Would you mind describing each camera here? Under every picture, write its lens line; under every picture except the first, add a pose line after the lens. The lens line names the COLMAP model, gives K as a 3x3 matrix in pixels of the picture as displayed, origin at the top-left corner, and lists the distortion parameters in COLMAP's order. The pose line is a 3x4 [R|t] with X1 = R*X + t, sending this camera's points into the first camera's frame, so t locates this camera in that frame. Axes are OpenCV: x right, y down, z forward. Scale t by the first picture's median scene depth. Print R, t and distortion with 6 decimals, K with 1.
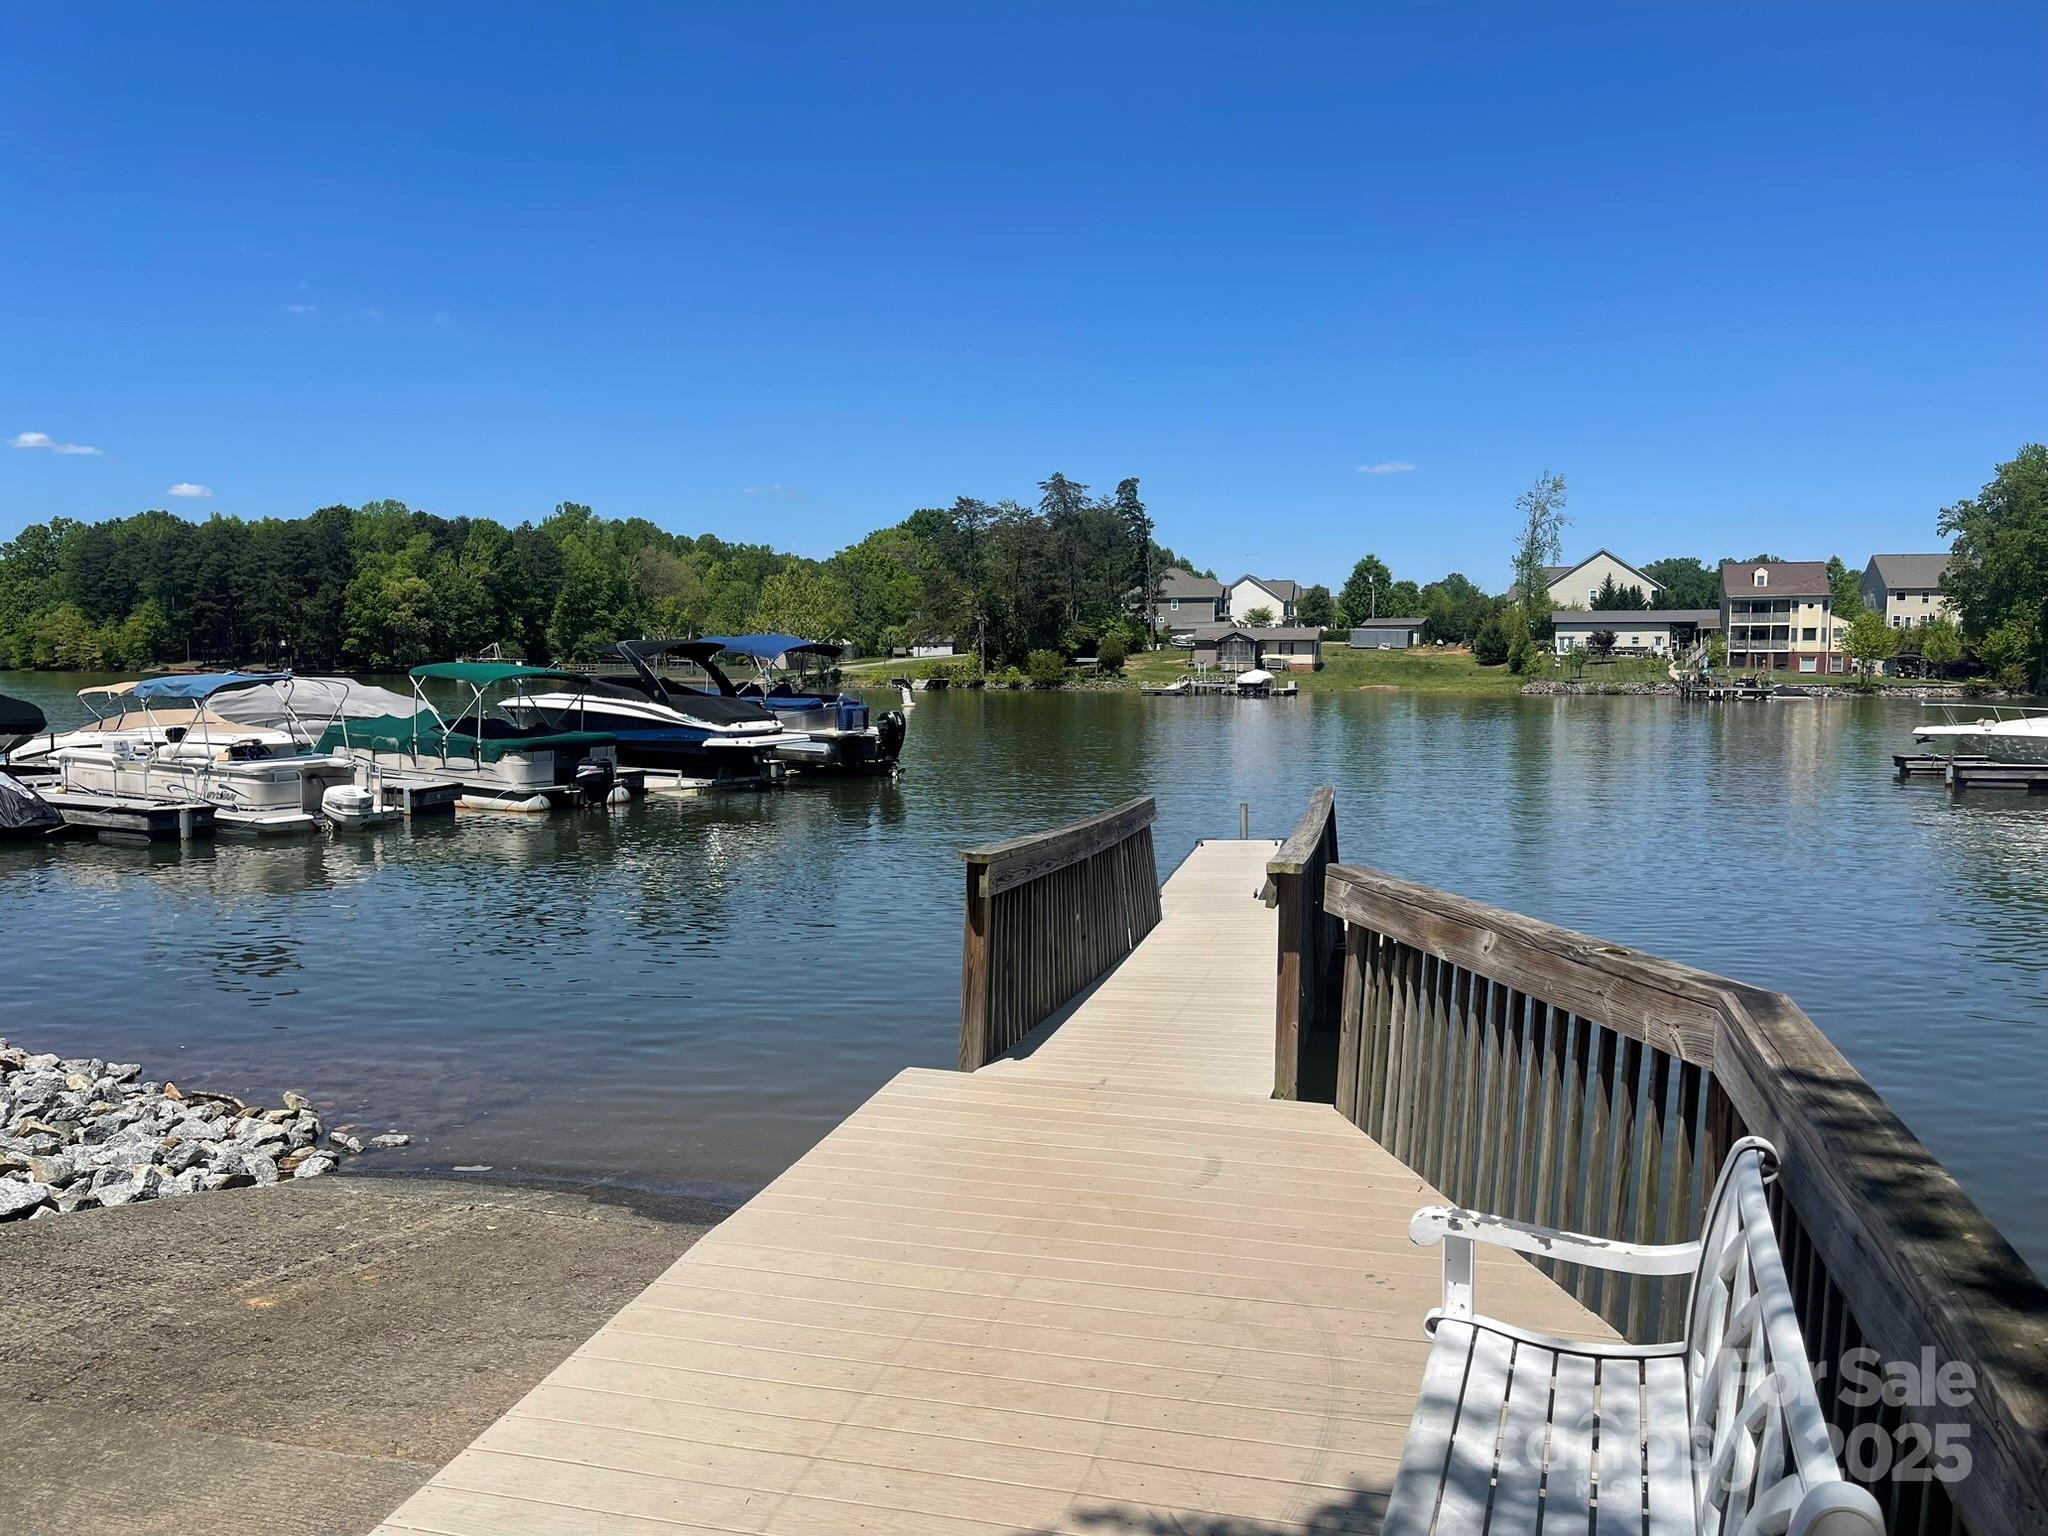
lens RADIAL K [[1503.6, 0, 1033.1], [0, 1503.6, 782.4], [0, 0, 1]] dist [0.052209, -0.010063]
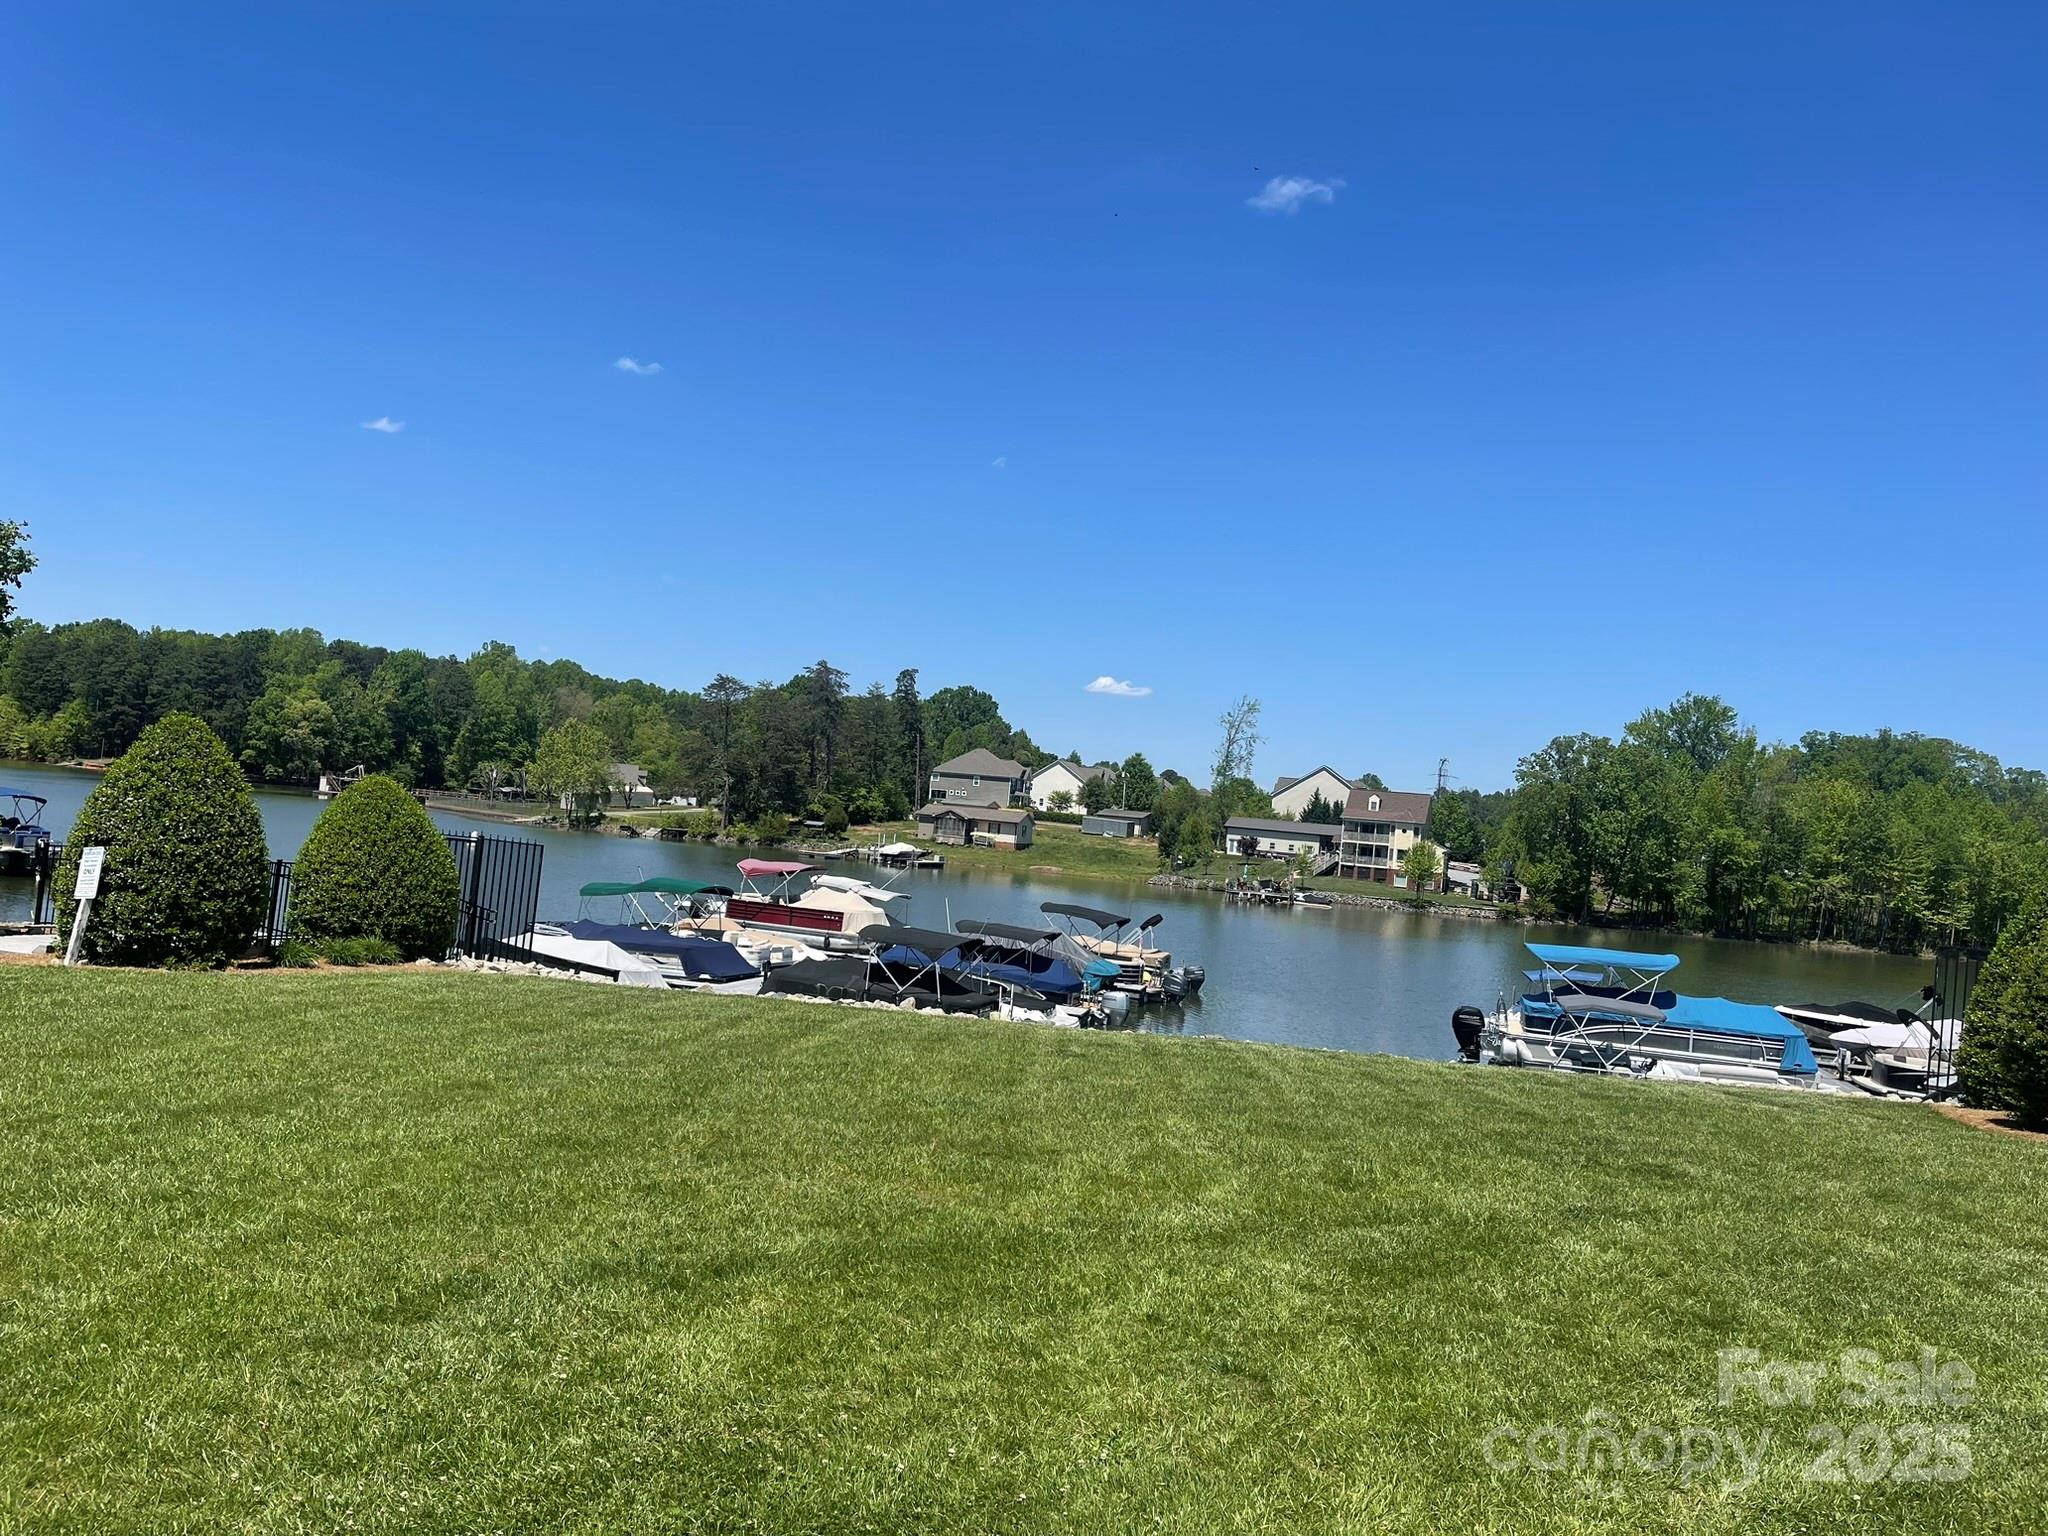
lens RADIAL K [[1503.6, 0, 1028.5], [0, 1503.6, 767.9], [0, 0, 1]] dist [0.052209, -0.010063]
pose [[0.996380, 0.084354, -0.010573, 0.121079], [-0.085011, 0.989541, -0.116543, -0.002070], [0.000631, 0.117020, 0.993129, -0.083160]]
